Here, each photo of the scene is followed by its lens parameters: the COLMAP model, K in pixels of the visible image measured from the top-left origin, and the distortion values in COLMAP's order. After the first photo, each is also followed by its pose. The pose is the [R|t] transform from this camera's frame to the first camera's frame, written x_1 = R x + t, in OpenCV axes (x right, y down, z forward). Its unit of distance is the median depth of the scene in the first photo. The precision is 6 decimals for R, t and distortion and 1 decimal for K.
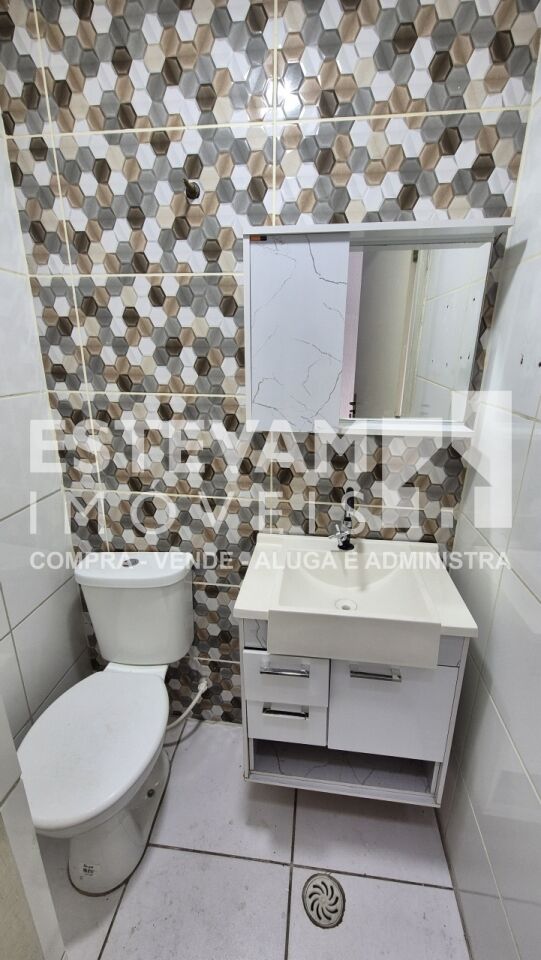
lens RADIAL K [[391.0, 0, 271.8], [0, 391.0, 476.6], [0, 0, 1]] dist [0.002532, -0.000701]
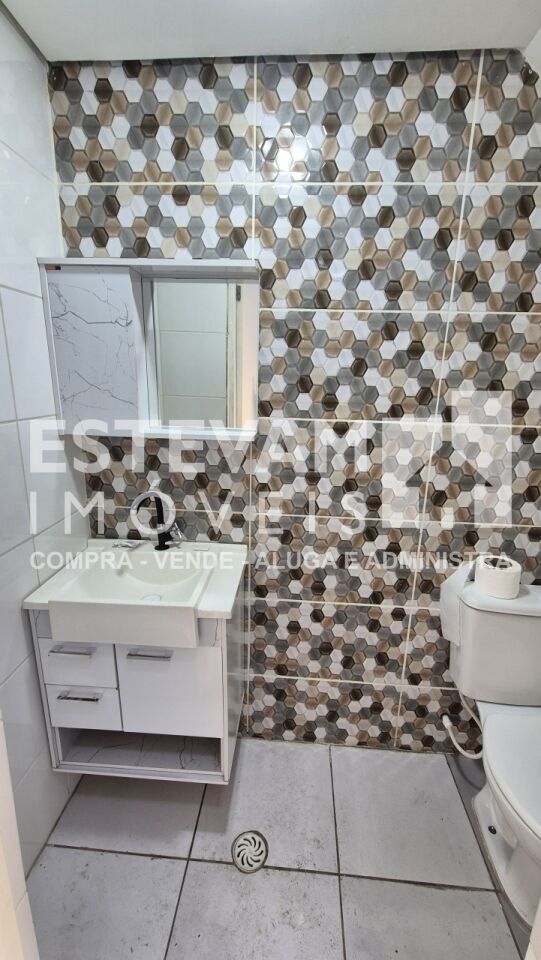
lens RADIAL K [[391.0, 0, 273.0], [0, 391.0, 477.9], [0, 0, 1]] dist [0.002532, -0.000701]
pose [[0.998615, 0.010134, 0.051635, -0.564484], [-0.006368, 0.997342, -0.072578, 0.022378], [-0.052233, 0.072149, 0.996025, -0.027554]]
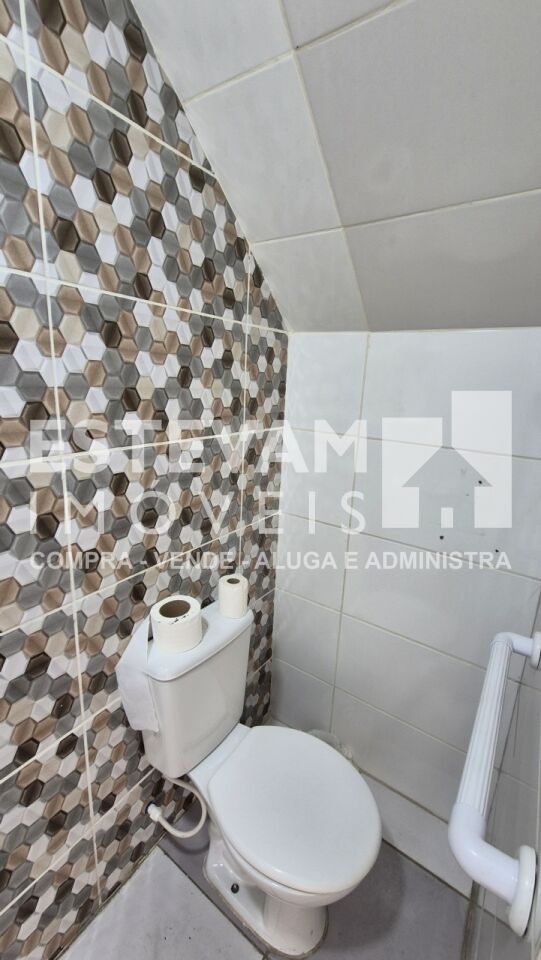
lens RADIAL K [[391.0, 0, 271.9], [0, 391.0, 476.9], [0, 0, 1]] dist [0.002532, -0.000701]
pose [[0.466678, -0.195714, 0.862501, -0.480593], [0.238862, 0.966860, 0.090153, -0.170784], [-0.851562, 0.163946, 0.497960, 0.414933]]
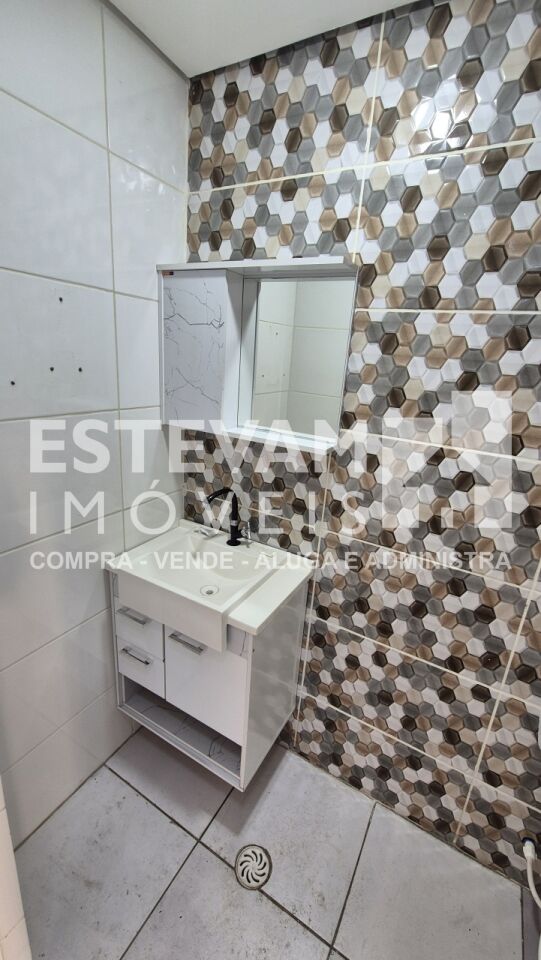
lens RADIAL K [[391.0, 0, 270.5], [0, 391.0, 478.0], [0, 0, 1]] dist [0.002532, -0.000701]
pose [[0.918778, 0.177777, -0.352480, -0.305886], [-0.191308, 0.981523, -0.003622, -0.079568], [0.345324, 0.070760, 0.935812, 0.082158]]
